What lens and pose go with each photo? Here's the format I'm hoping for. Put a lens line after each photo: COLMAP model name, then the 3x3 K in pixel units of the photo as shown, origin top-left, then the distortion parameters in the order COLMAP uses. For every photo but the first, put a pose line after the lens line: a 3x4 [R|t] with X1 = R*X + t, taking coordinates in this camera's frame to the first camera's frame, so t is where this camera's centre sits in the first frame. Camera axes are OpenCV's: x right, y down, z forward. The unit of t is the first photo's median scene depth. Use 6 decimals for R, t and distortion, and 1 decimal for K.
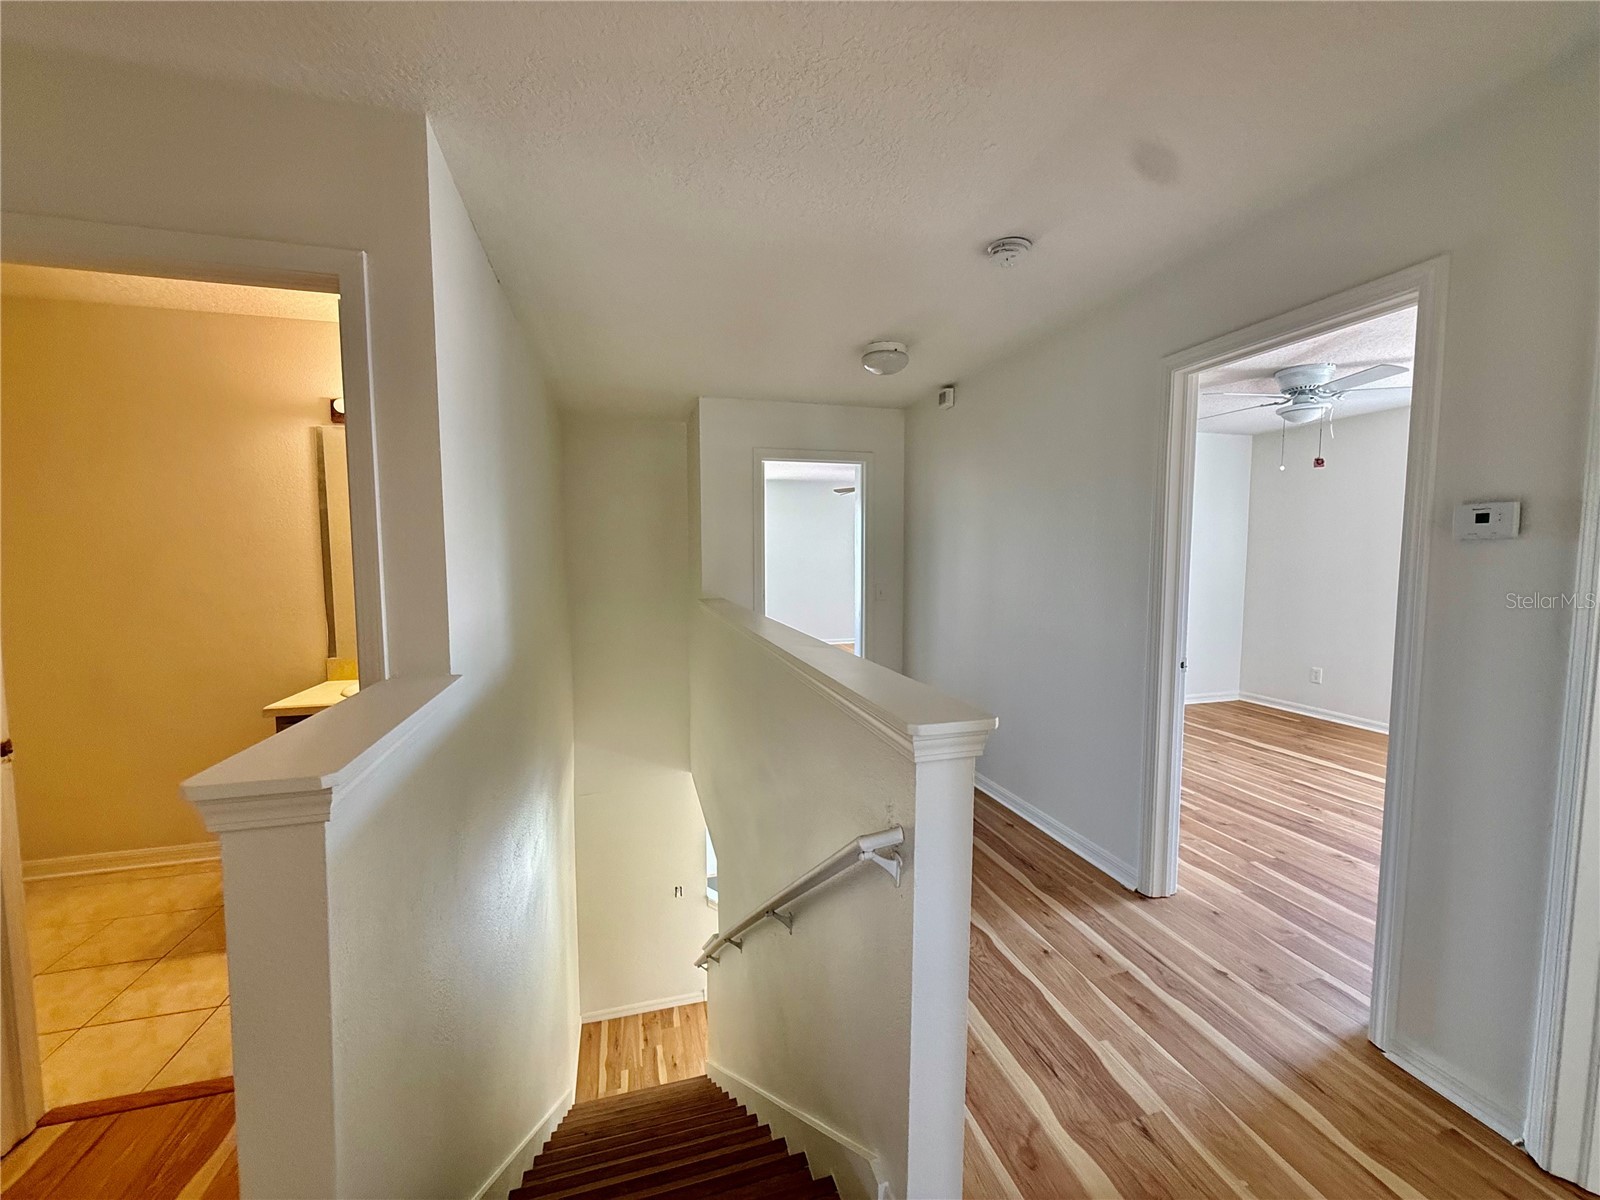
lens RADIAL K [[639.4, 0, 800.0], [0, 639.4, 600.0], [0, 0, 1]] dist [0.000199, -0.000127]
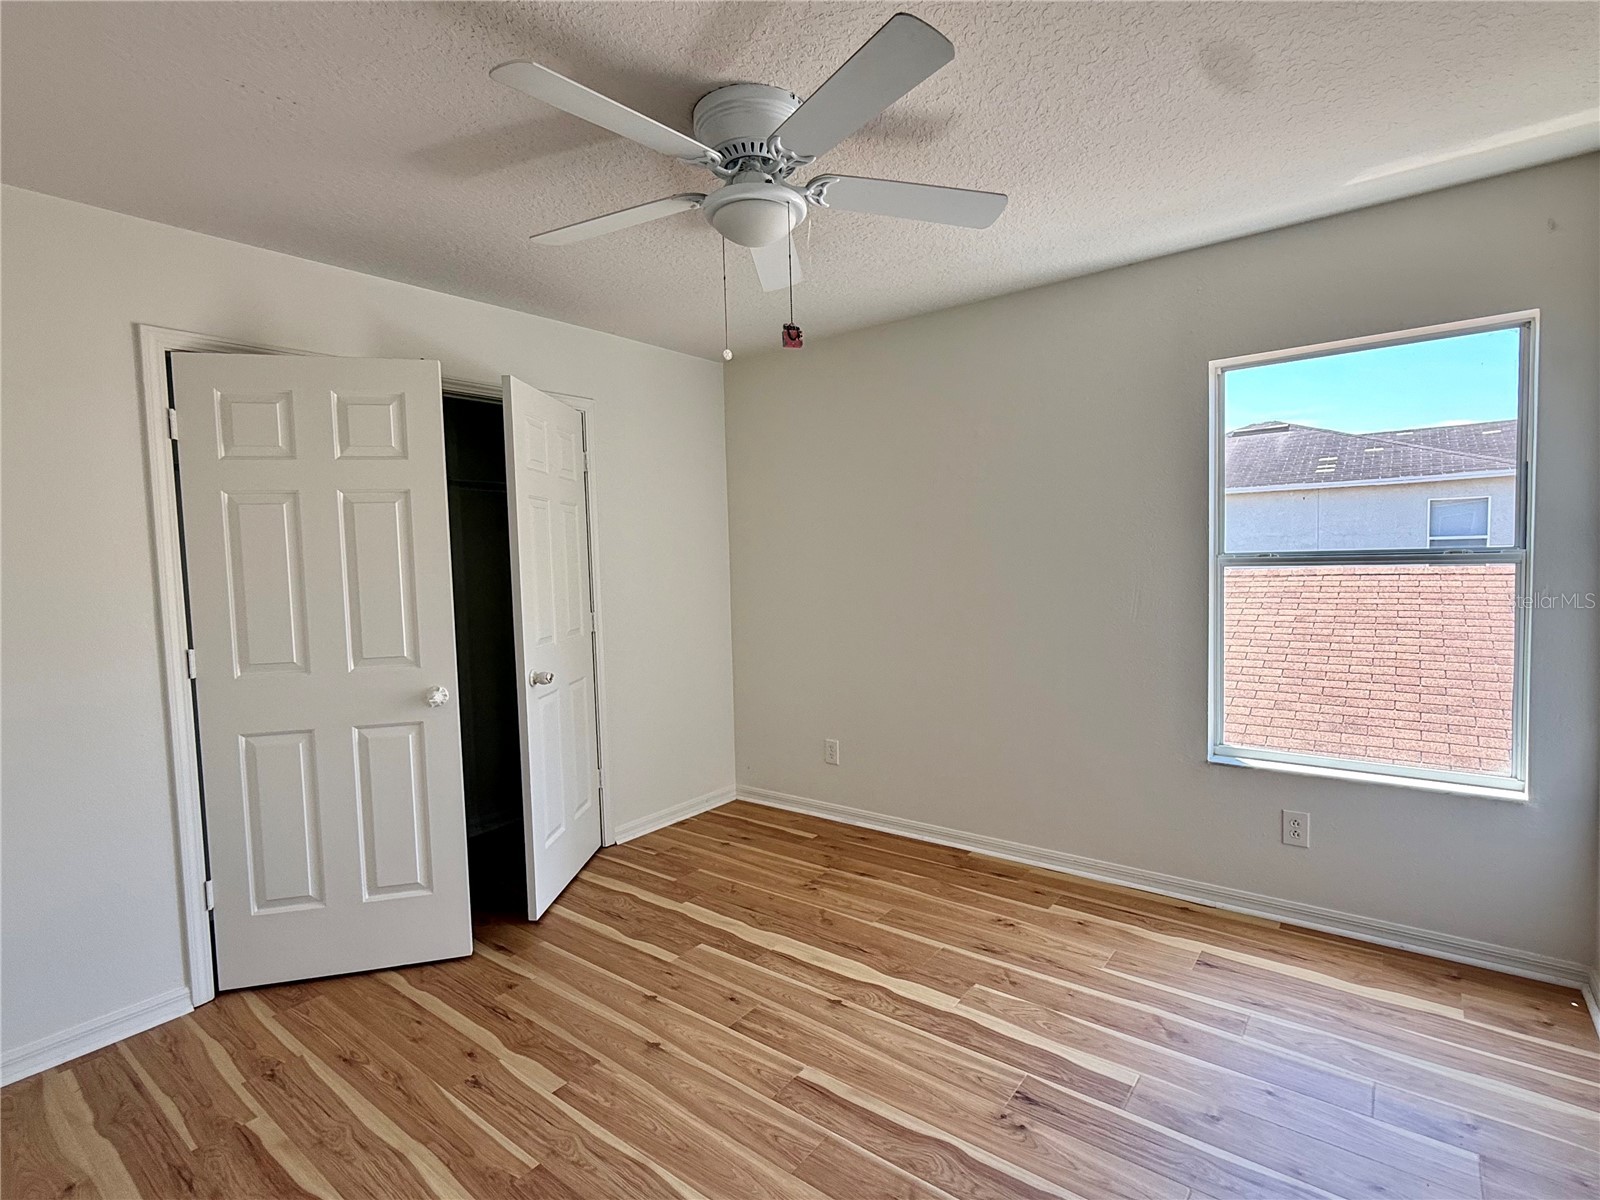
lens RADIAL K [[782.9, 0, 800.0], [0, 782.9, 600.0], [0, 0, 1]] dist [0.001676, 0.000099]
pose [[0.802512, -0.055381, 0.594060, 0.496886], [0.071582, 0.997428, -0.003714, -0.037722], [-0.592327, 0.045504, 0.804412, 0.586104]]
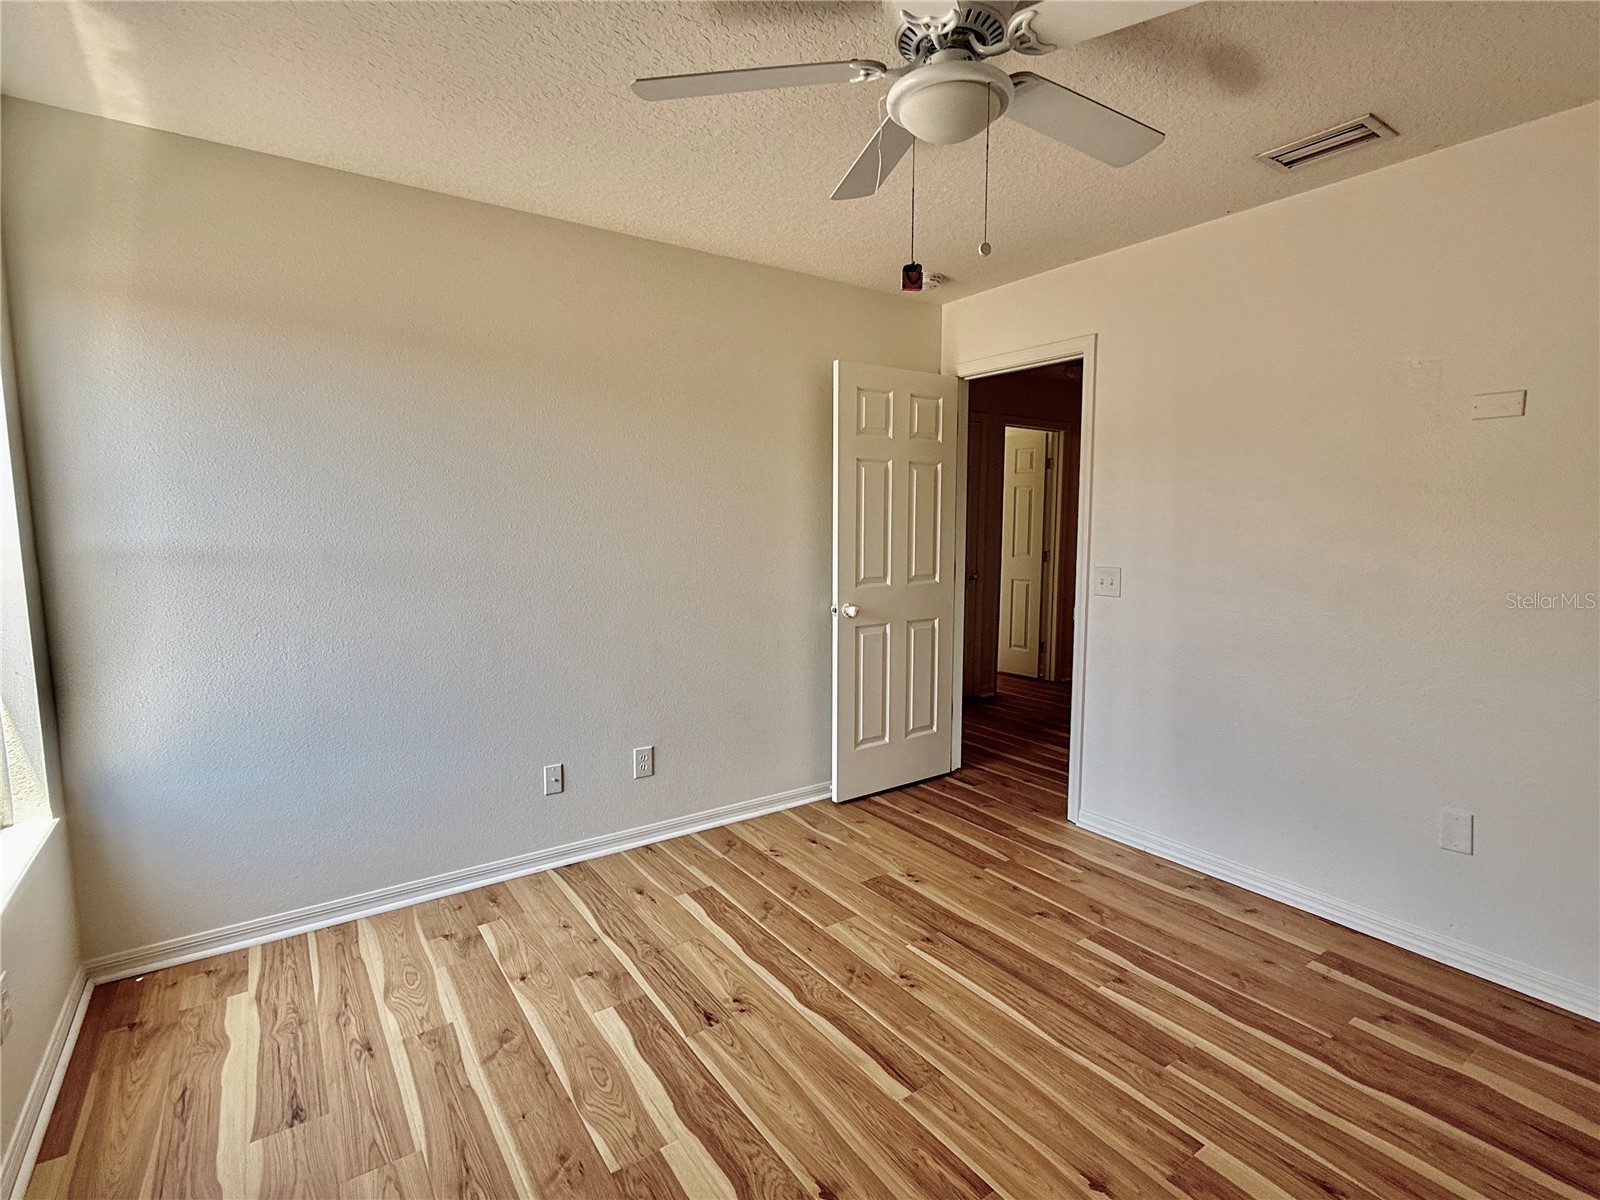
lens RADIAL K [[782.9, 0, 800.0], [0, 782.9, 600.0], [0, 0, 1]] dist [0.001676, 0.000099]
pose [[-0.943180, 0.036996, -0.330217, 1.026755], [-0.022740, 0.984266, 0.175224, -0.100193], [0.331504, 0.172777, -0.927499, 1.434205]]
